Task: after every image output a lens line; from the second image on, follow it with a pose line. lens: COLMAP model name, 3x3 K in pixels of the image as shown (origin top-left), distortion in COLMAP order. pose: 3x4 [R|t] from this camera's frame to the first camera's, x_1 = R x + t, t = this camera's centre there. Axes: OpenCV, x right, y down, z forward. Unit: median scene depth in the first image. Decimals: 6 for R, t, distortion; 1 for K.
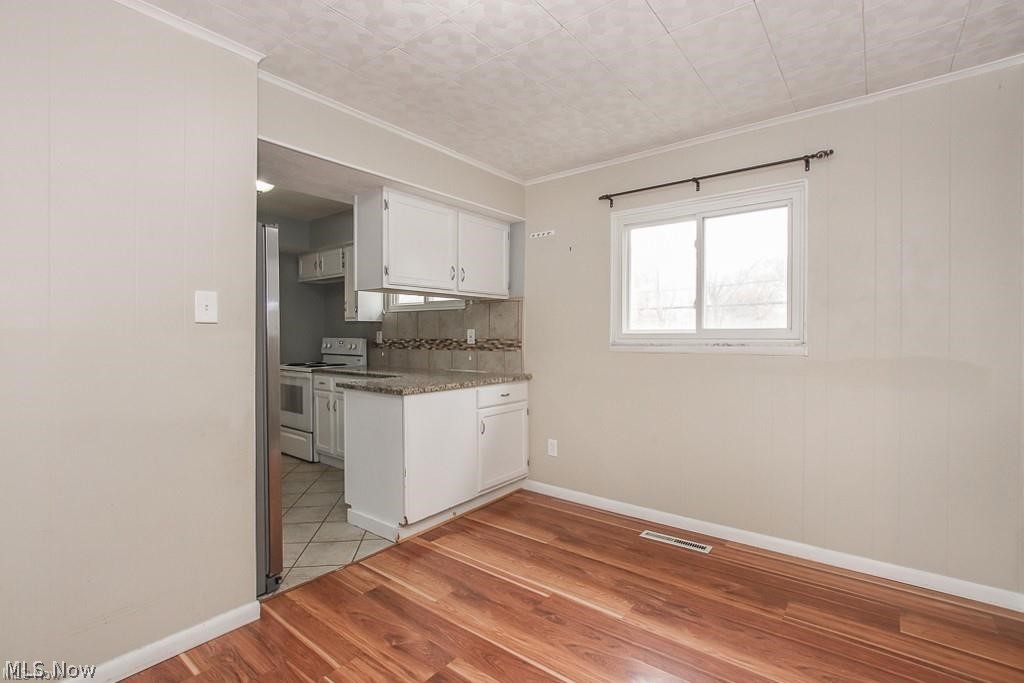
lens RADIAL K [[486.5, 0, 511.4], [0, 486.5, 337.2], [0, 0, 1]] dist [-0.005355, 0.001844]
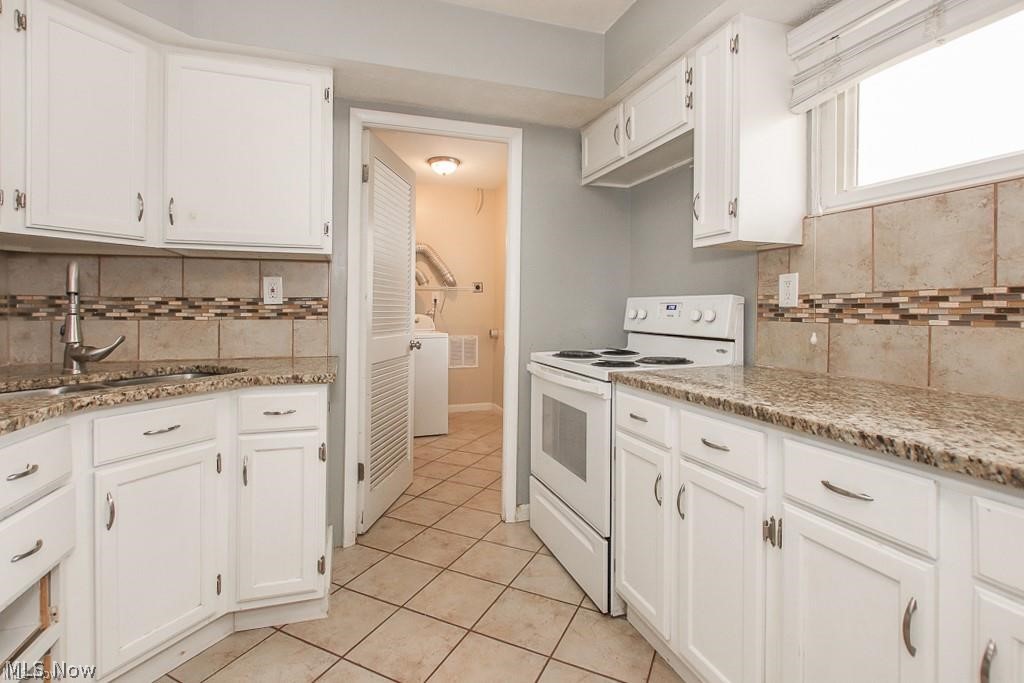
lens RADIAL K [[486.5, 0, 510.4], [0, 486.5, 309.6], [0, 0, 1]] dist [-0.005355, 0.001844]
pose [[0.845845, 0.008818, -0.533357, -0.303412], [-0.014574, 0.999872, -0.006581, 0.023477], [0.533230, 0.013340, 0.845865, 0.705507]]
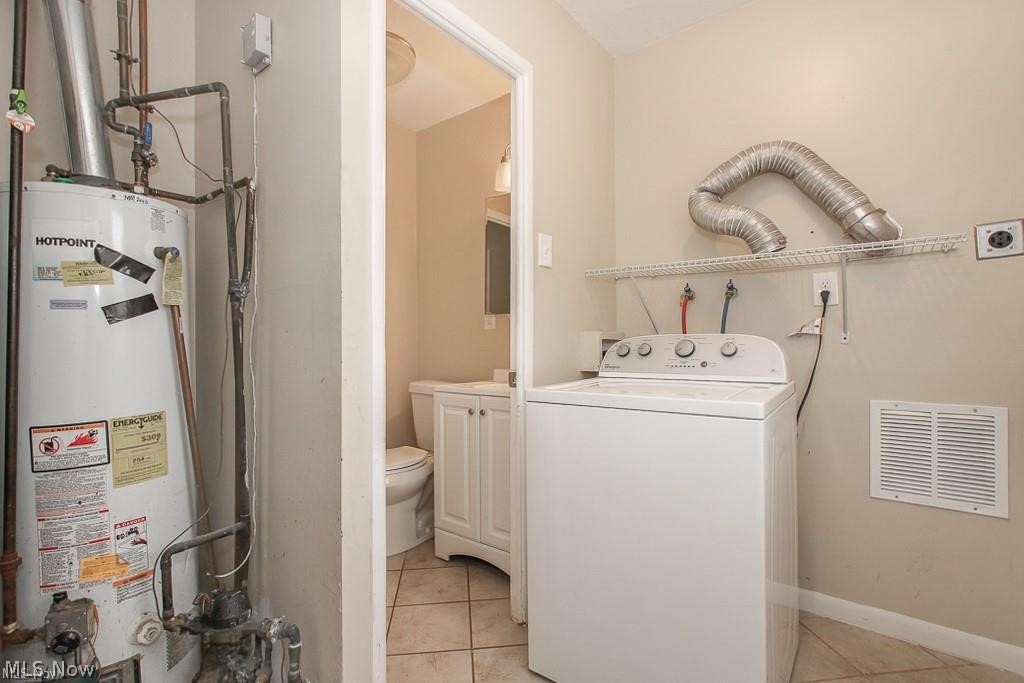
lens RADIAL K [[486.5, 0, 509.6], [0, 486.5, 339.3], [0, 0, 1]] dist [-0.005355, 0.001844]
pose [[0.000292, -0.001825, -0.999998, -0.704992], [-0.002587, 0.999995, -0.001826, 0.036210], [0.999997, 0.002587, 0.000287, 1.393328]]
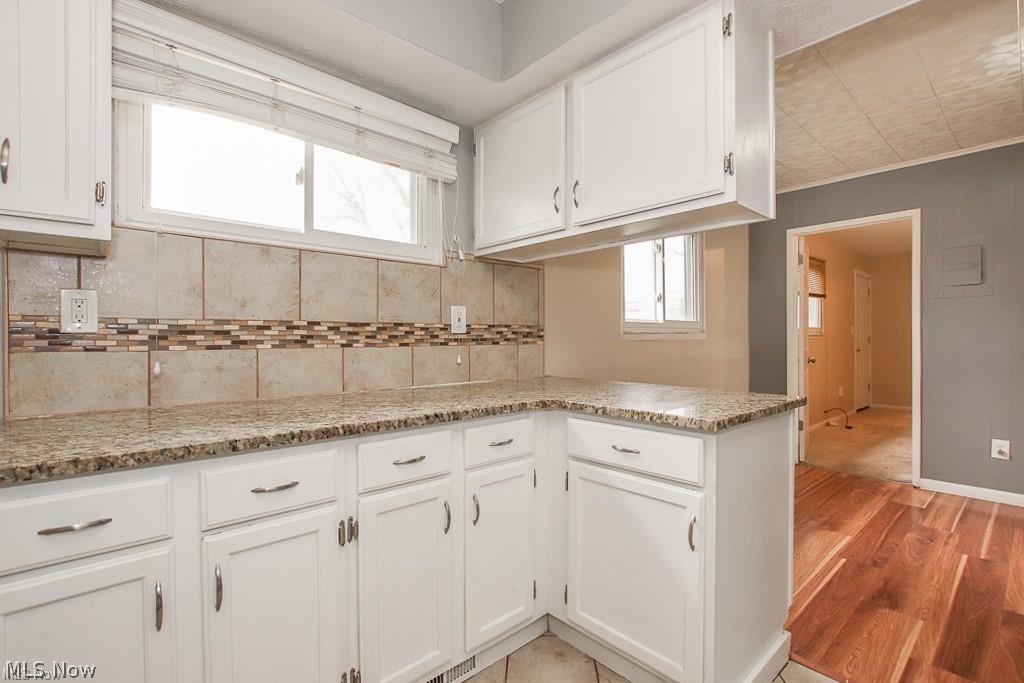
lens RADIAL K [[486.5, 0, 501.4], [0, 486.5, 341.6], [0, 0, 1]] dist [-0.005355, 0.001844]
pose [[0.154157, 0.000083, 0.988046, -0.604261], [0.011065, 0.999937, -0.001810, 0.024680], [-0.987984, 0.011211, 0.154146, 0.865151]]
